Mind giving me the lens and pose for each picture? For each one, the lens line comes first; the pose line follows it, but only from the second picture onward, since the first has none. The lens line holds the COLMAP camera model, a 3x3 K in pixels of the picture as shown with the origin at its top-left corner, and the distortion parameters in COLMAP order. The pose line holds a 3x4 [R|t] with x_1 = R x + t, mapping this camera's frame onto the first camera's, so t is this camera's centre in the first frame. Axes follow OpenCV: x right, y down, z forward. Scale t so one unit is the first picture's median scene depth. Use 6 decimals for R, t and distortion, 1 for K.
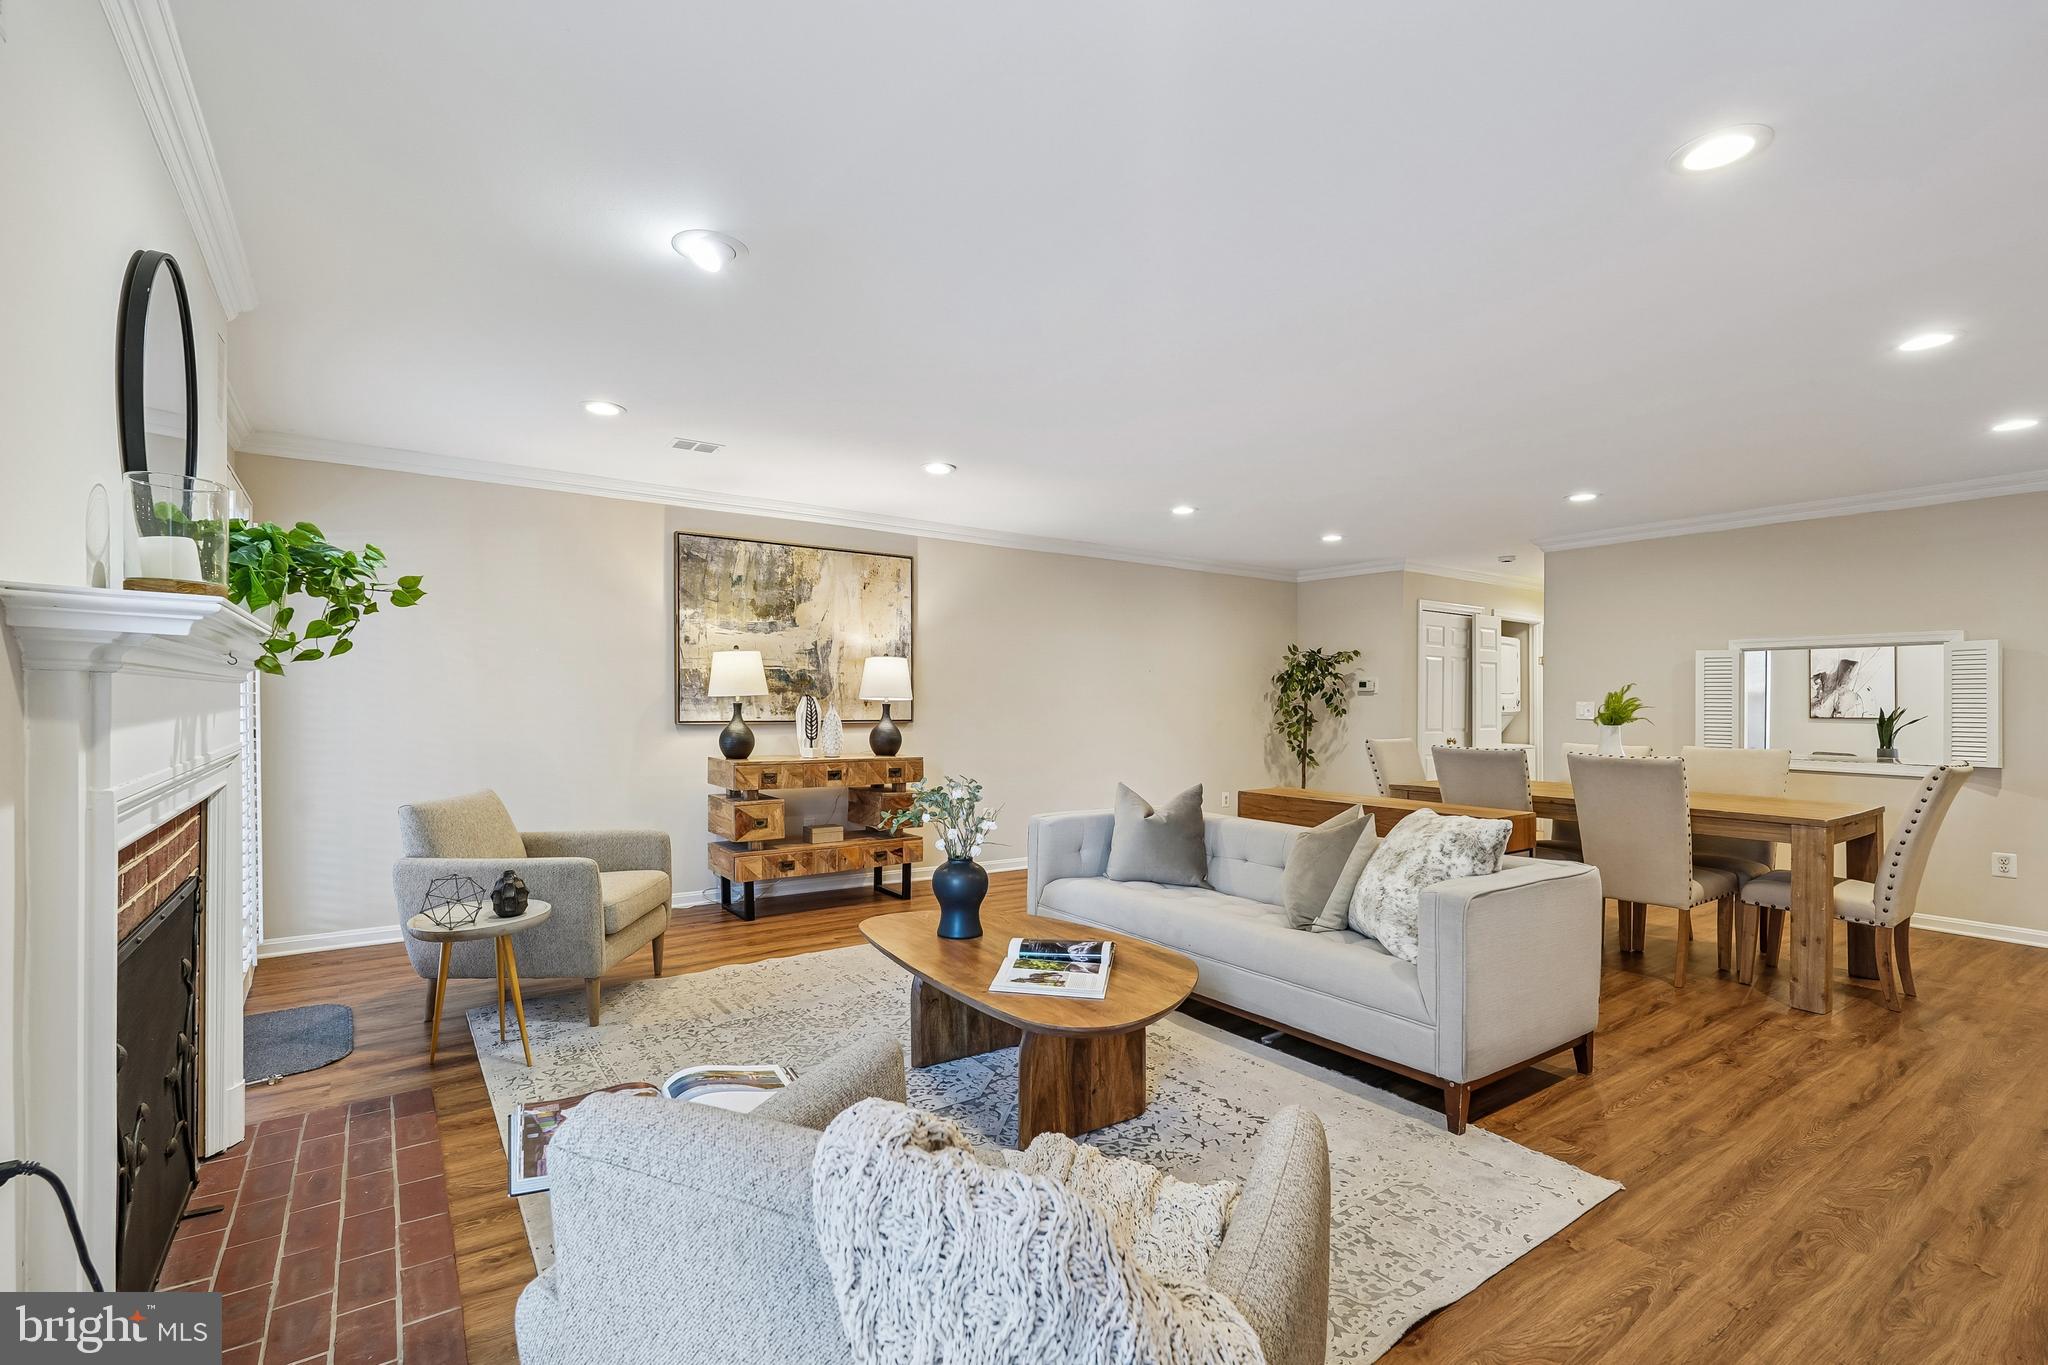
lens RADIAL K [[925.6, 0, 1020.2], [0, 925.6, 700.6], [0, 0, 1]] dist [-0.008928, 0.000351]
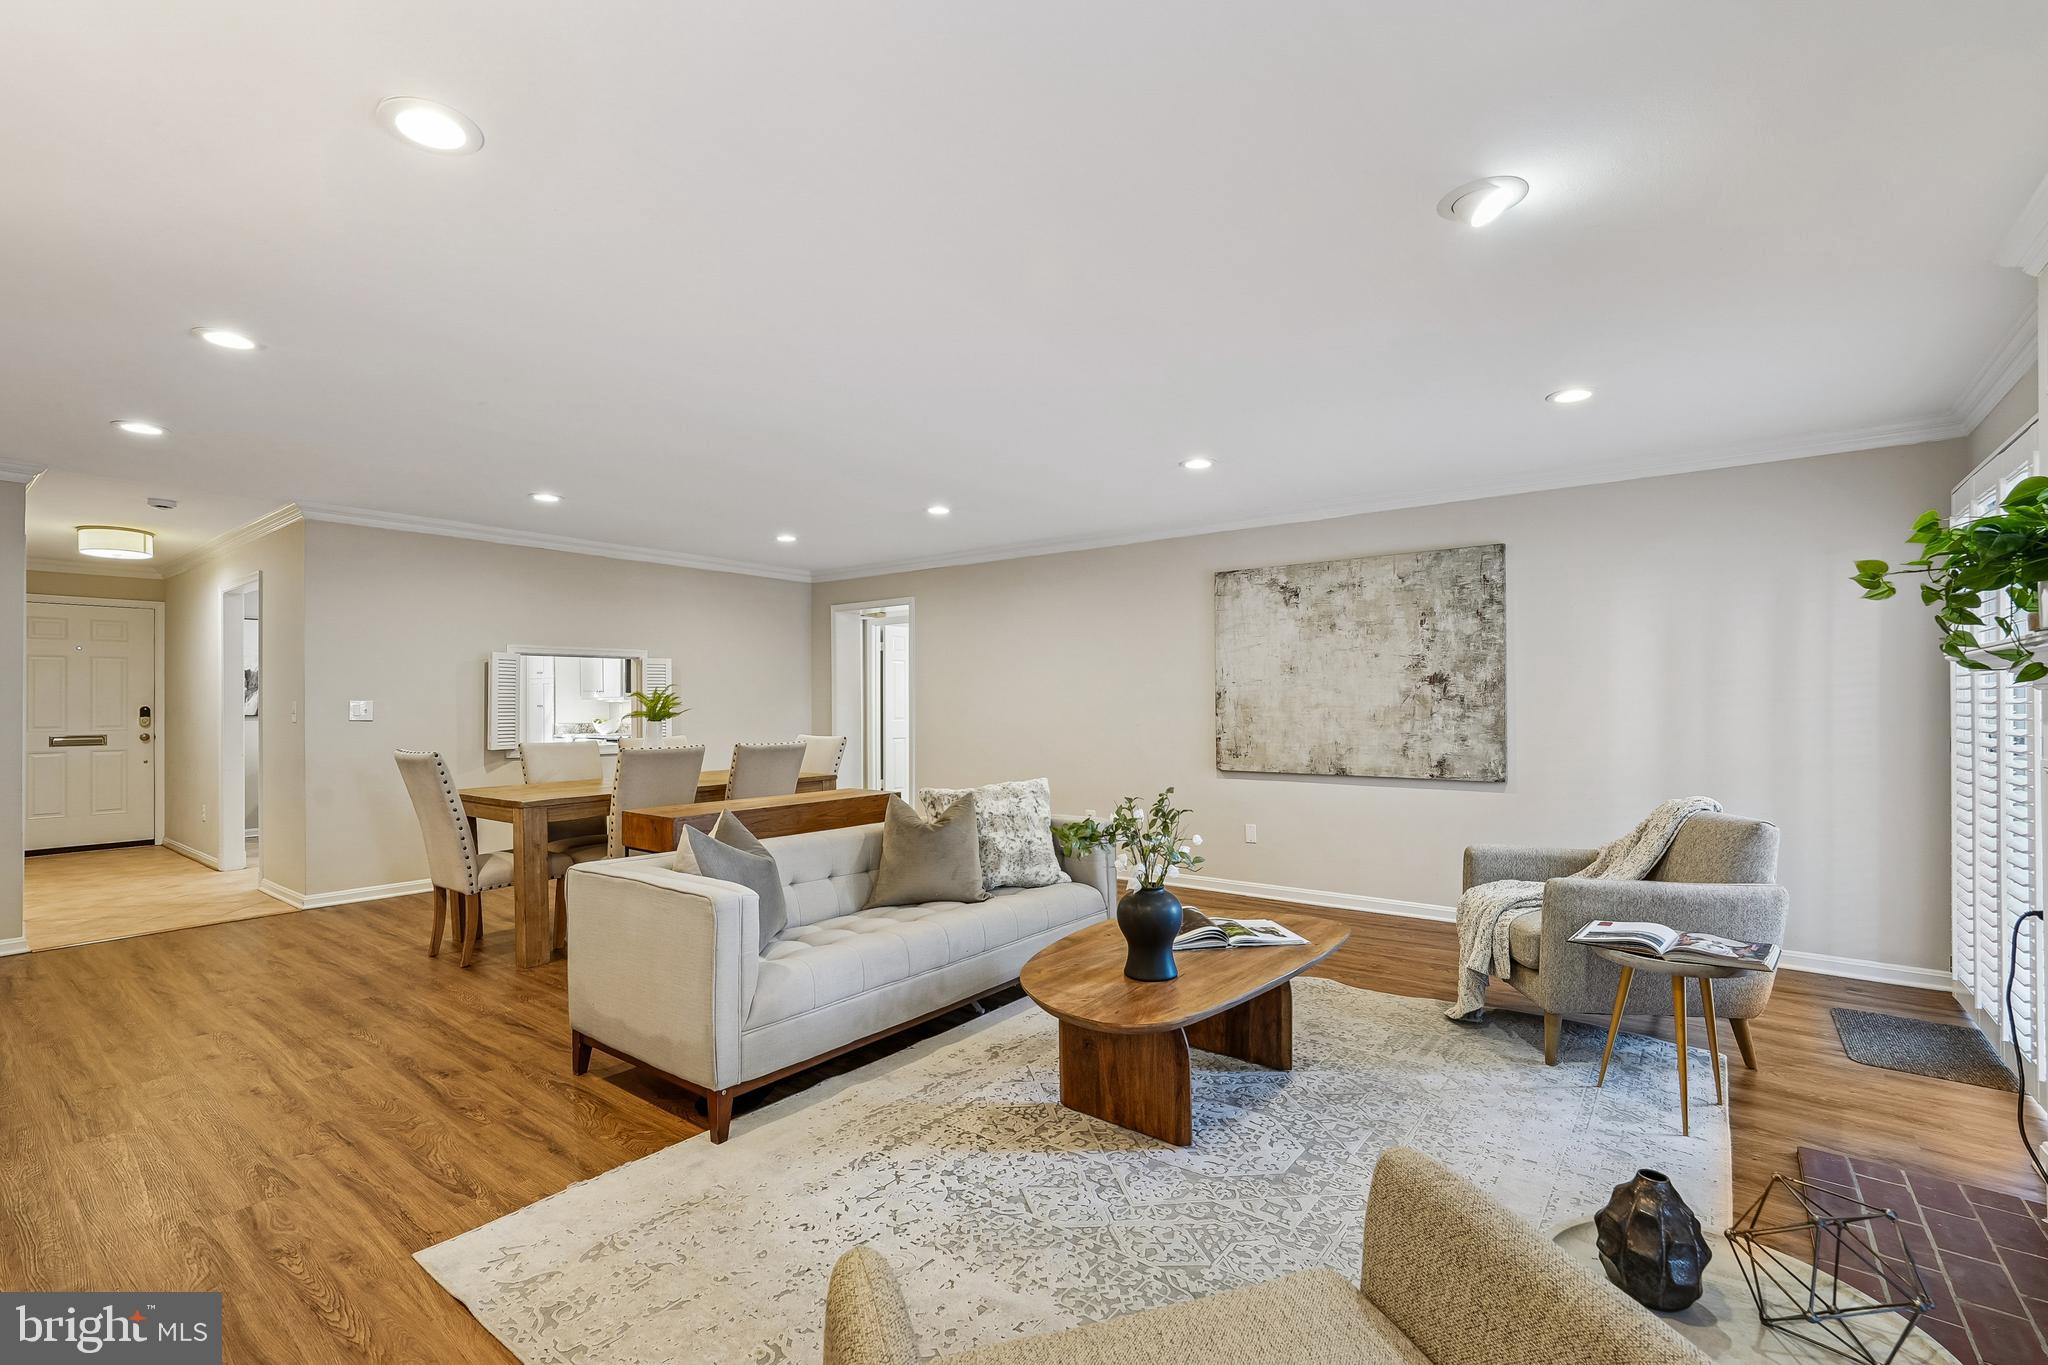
lens RADIAL K [[925.6, 0, 1020.2], [0, 925.6, 700.6], [0, 0, 1]] dist [-0.008928, 0.000351]
pose [[-0.303411, -0.002570, 0.952856, -0.471313], [-0.003238, 0.999993, 0.001666, -0.001895], [-0.952854, -0.002580, -0.303417, 0.763984]]
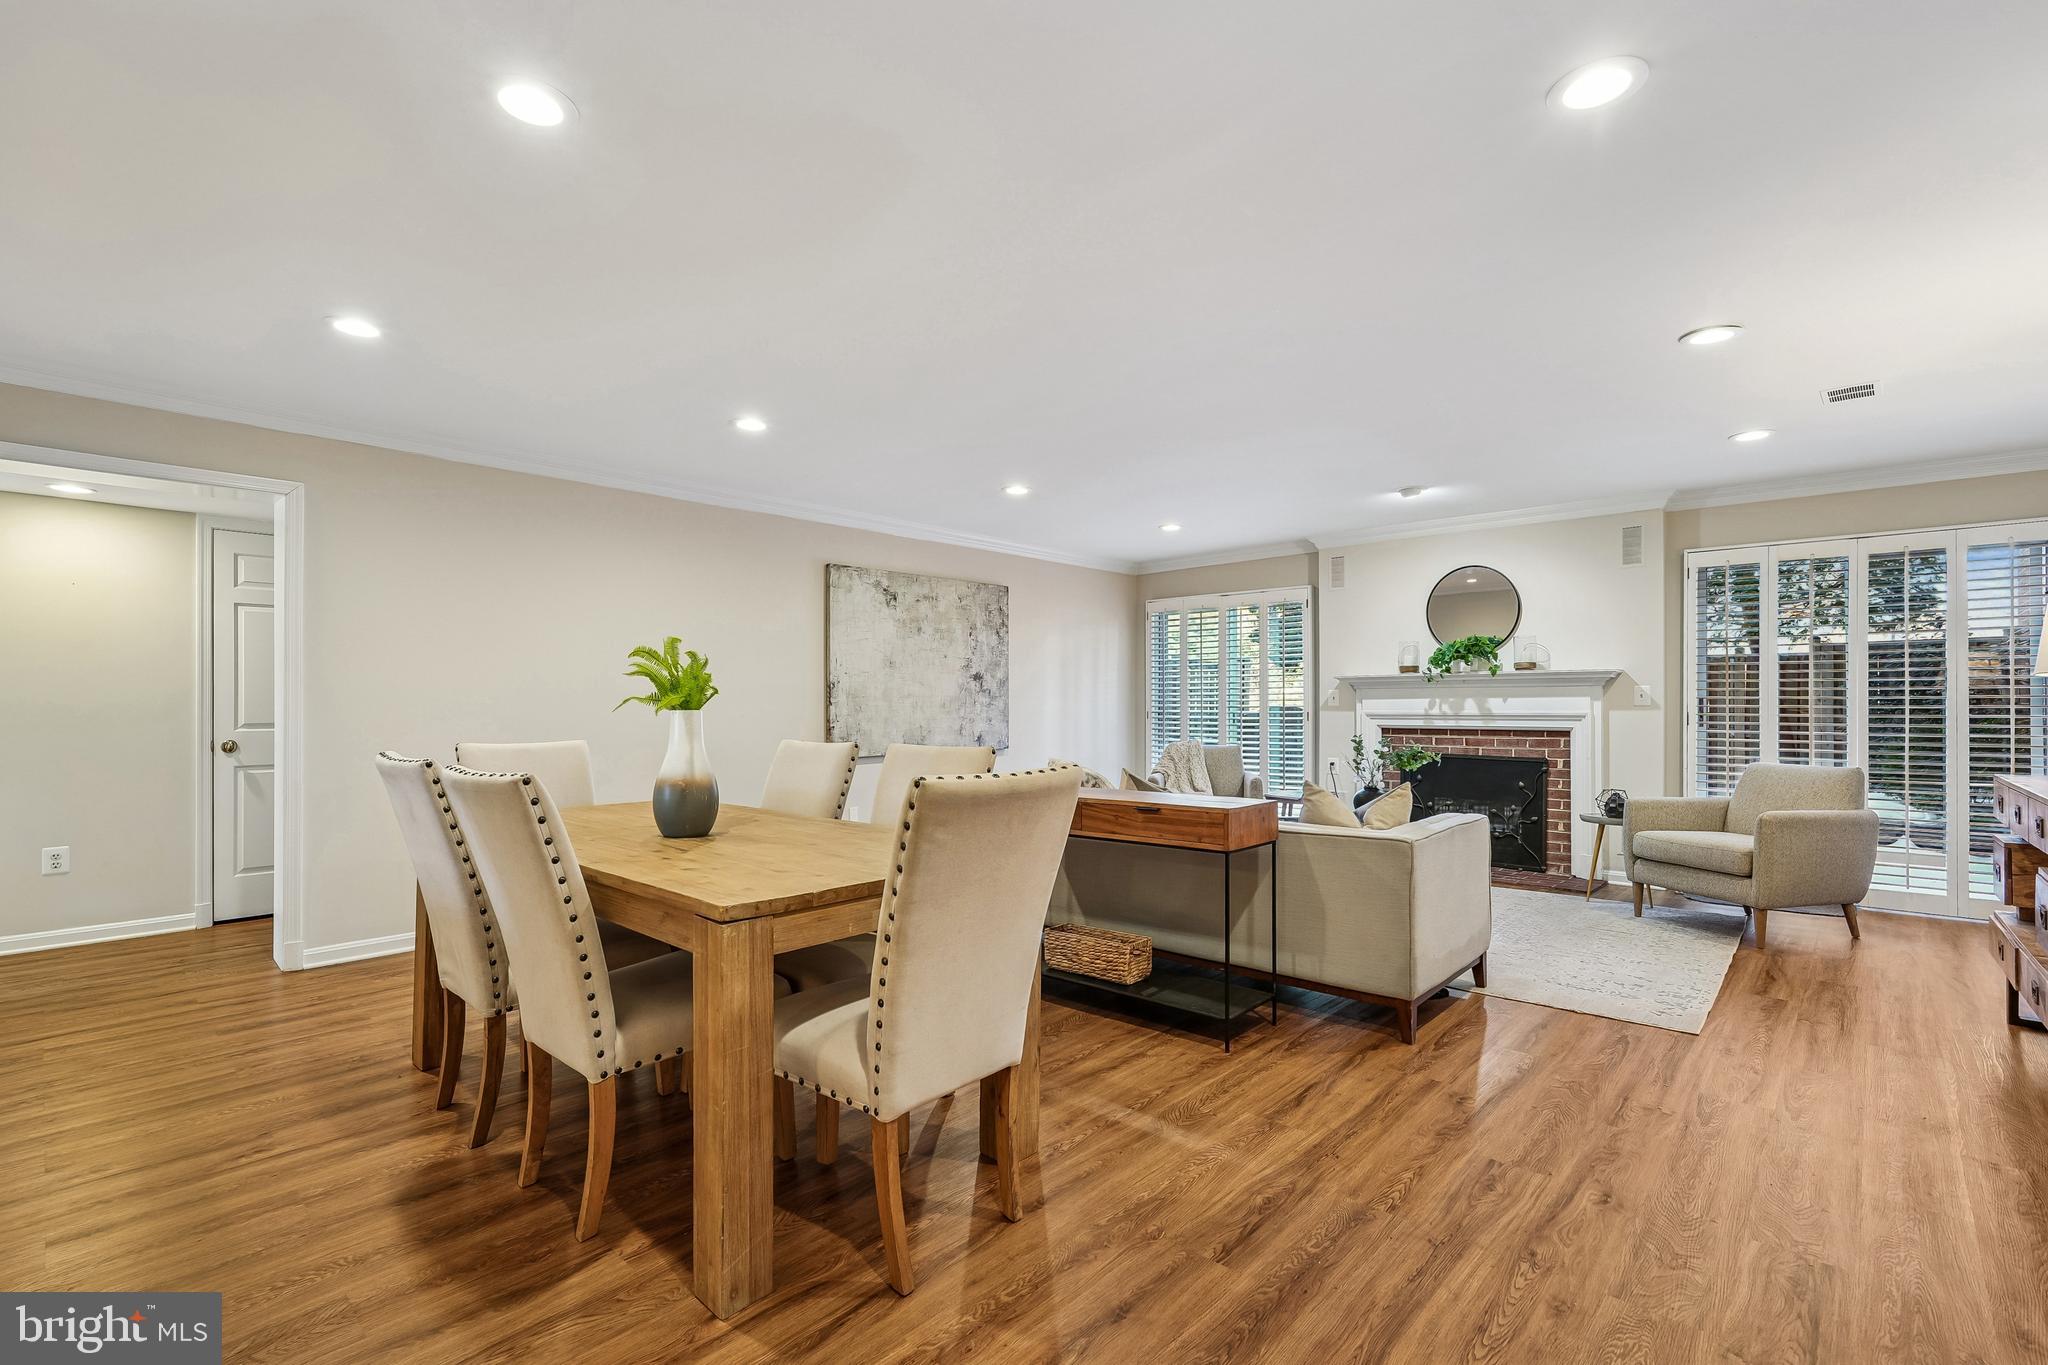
lens RADIAL K [[925.0, 0, 1085.0], [0, 925.0, 703.0], [0, 0, 1]] dist [0.014916, 0.001181]
pose [[-0.962789, -0.004572, -0.270217, 0.472735], [-0.003364, 0.999982, -0.004933, 0.017986], [0.270235, -0.003841, -0.962787, 1.336831]]
